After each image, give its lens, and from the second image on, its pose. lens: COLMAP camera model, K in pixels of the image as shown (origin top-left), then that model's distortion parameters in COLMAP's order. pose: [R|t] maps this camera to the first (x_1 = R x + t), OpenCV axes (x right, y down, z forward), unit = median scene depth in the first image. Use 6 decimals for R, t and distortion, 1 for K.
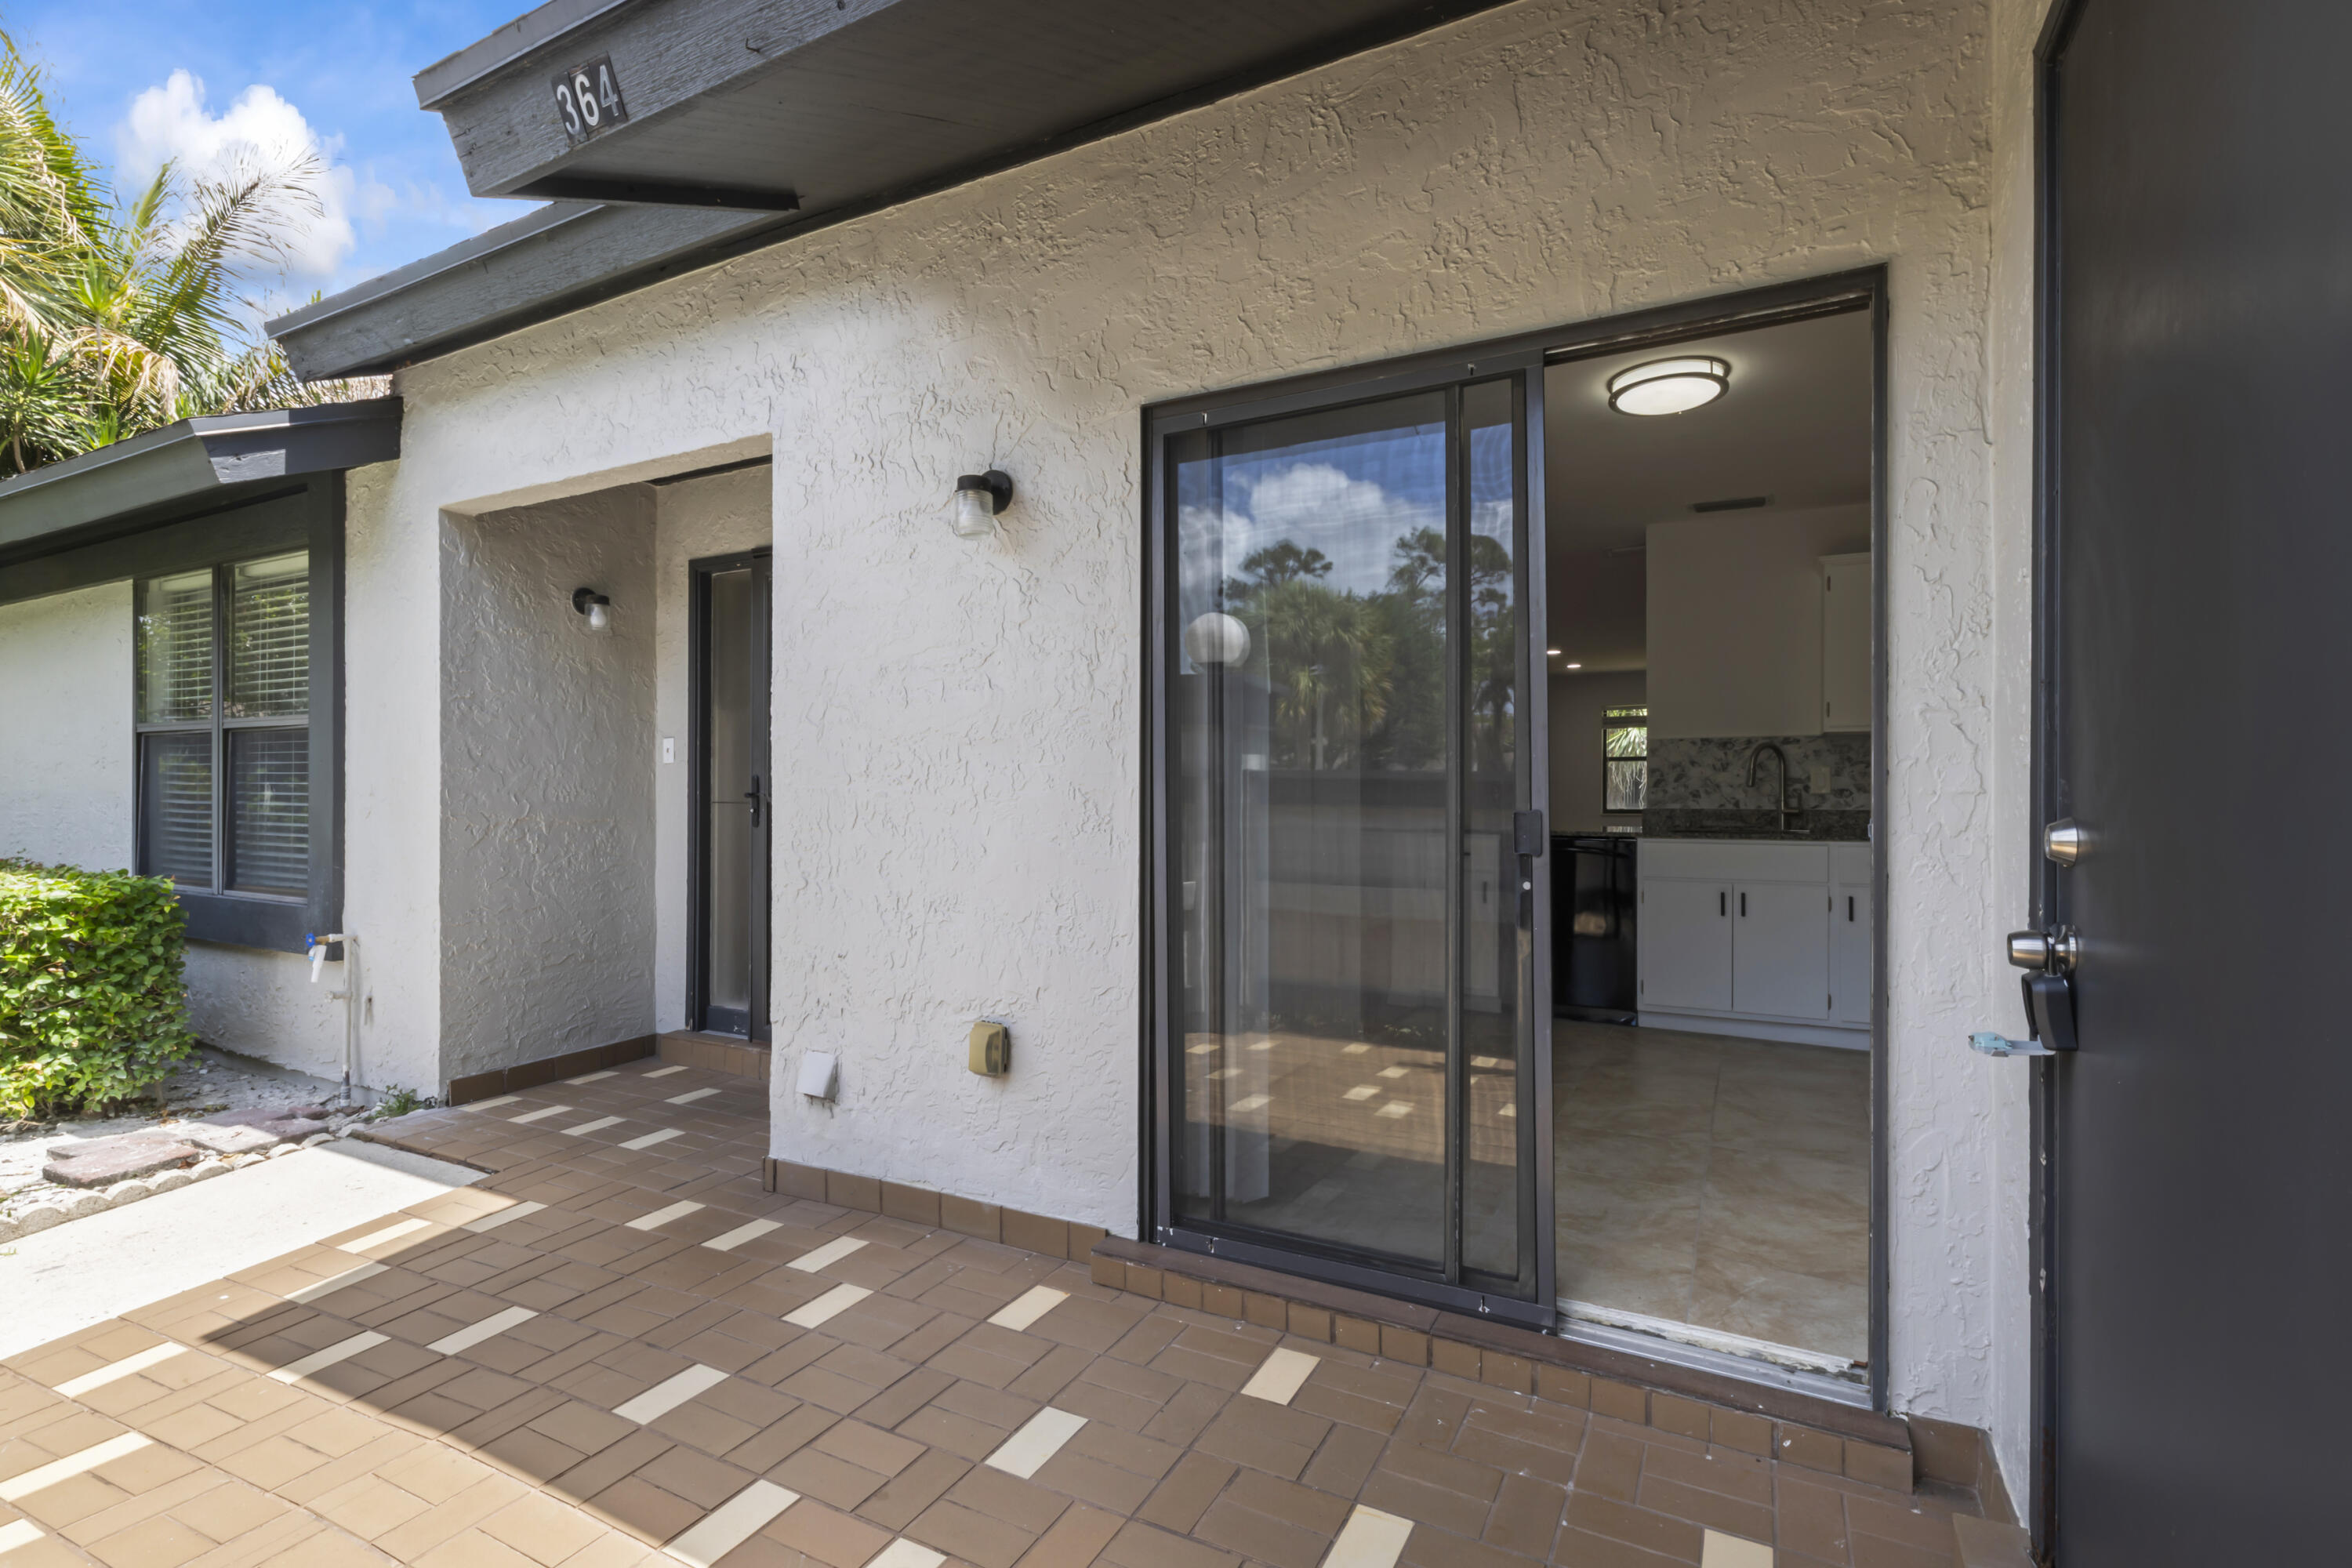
lens RADIAL K [[1108.8, 0, 1173.2], [0, 1108.8, 794.6], [0, 0, 1]] dist [-0.000647, -0.000115]
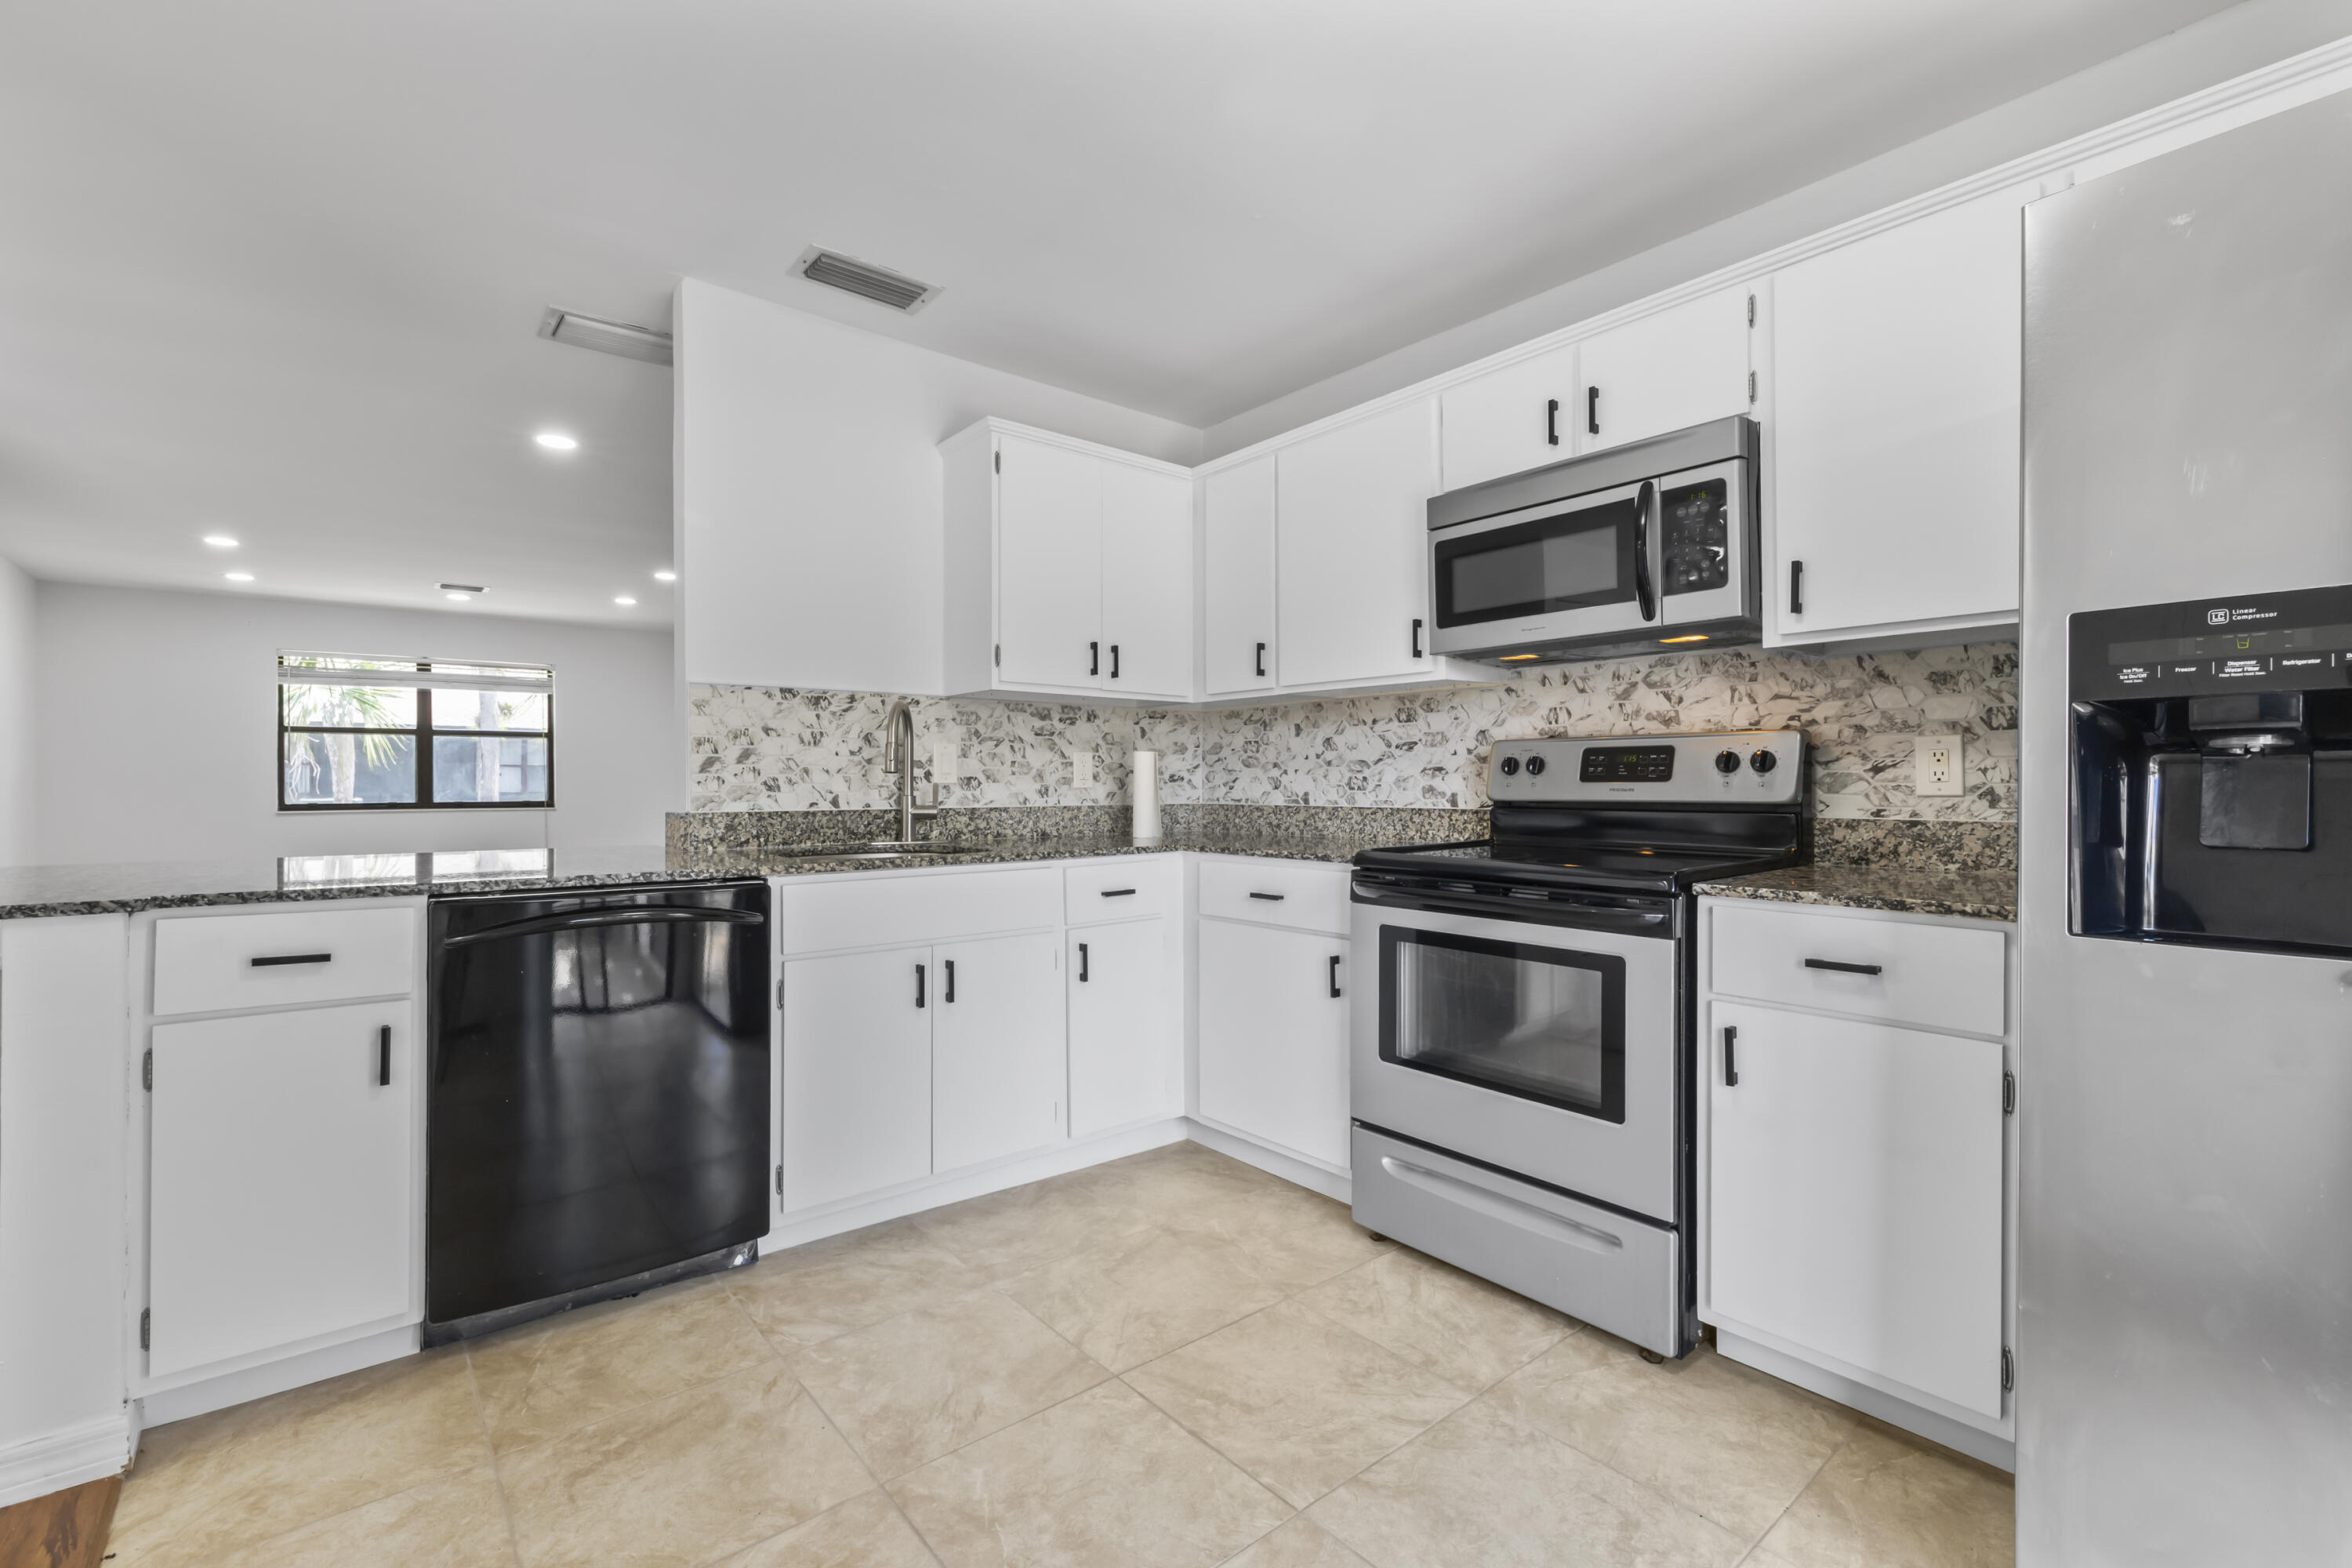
lens RADIAL K [[1020.6, 0, 1160.6], [0, 1020.6, 785.9], [0, 0, 1]] dist [0.004172, -0.000345]
pose [[0.390805, -0.006792, 0.920448, 0.069770], [-0.000638, 0.999971, 0.007650, -0.004216], [-0.920473, -0.003577, 0.390790, 0.624459]]
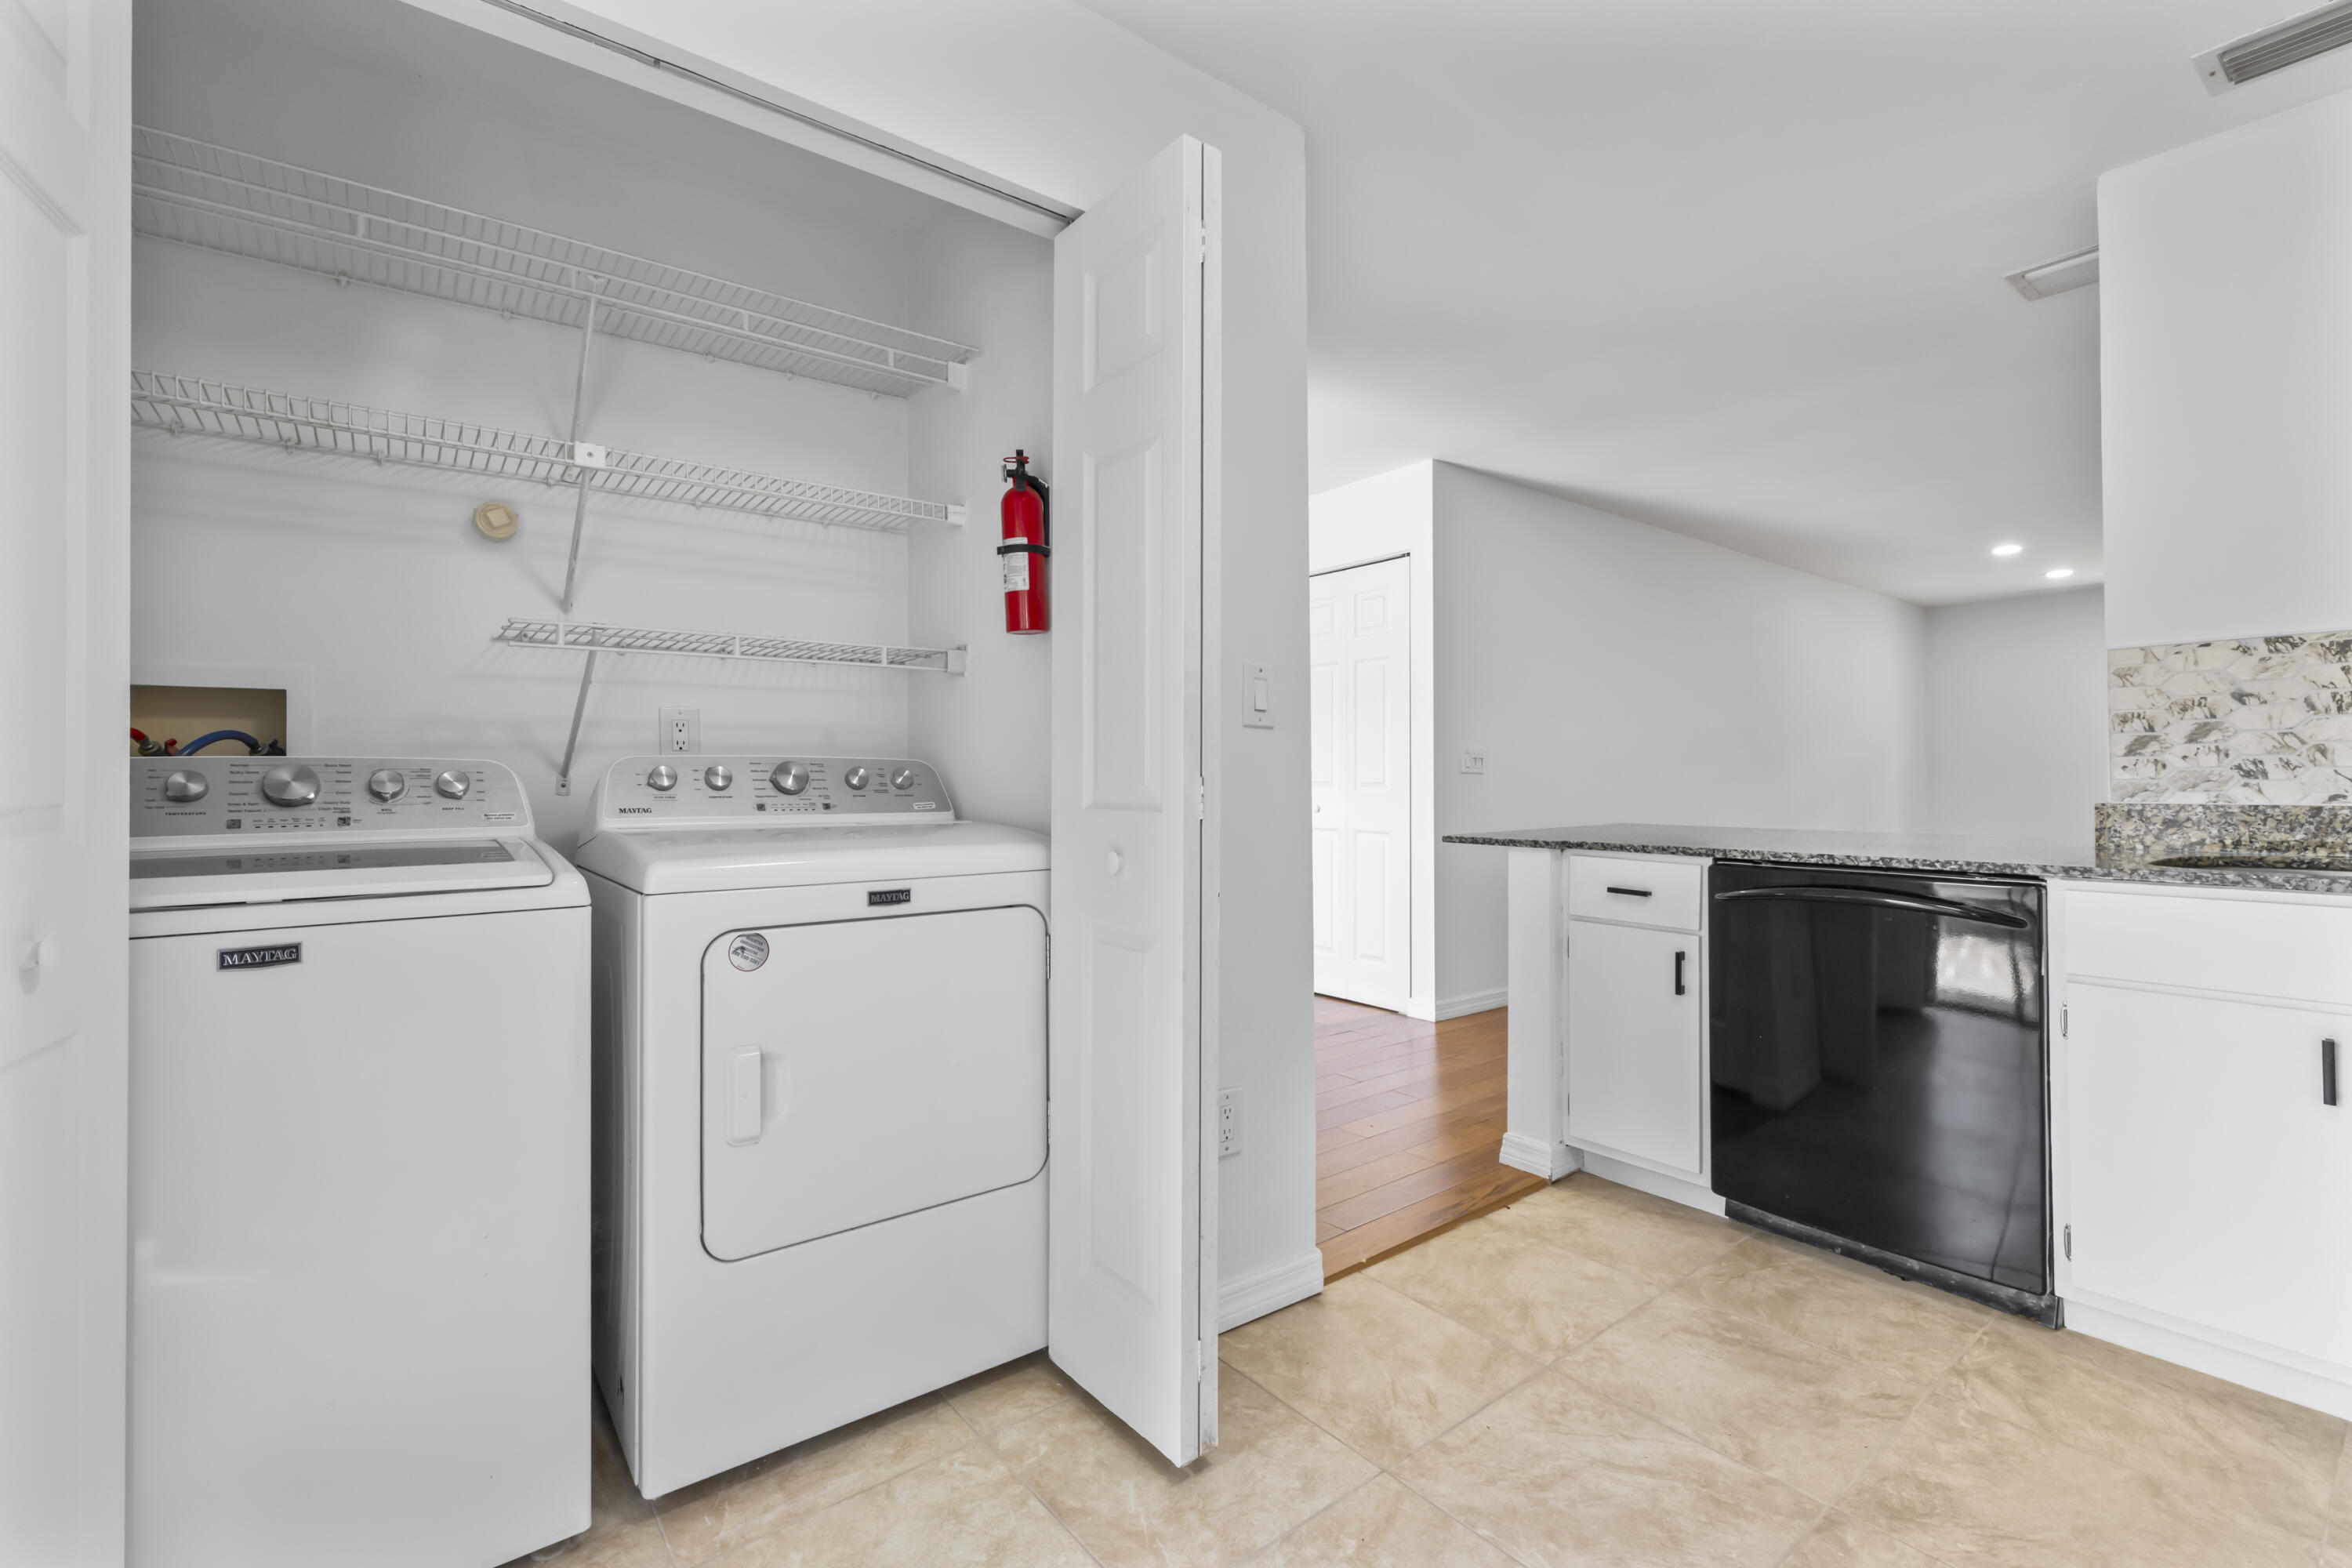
lens RADIAL K [[1020.6, 0, 1162.3], [0, 1020.6, 767.8], [0, 0, 1]] dist [0.004172, -0.000345]
pose [[0.913302, -0.013662, -0.407053, 0.255650], [0.011904, 0.999906, -0.006851, -0.003541], [0.407108, 0.001412, 0.913379, 0.482989]]
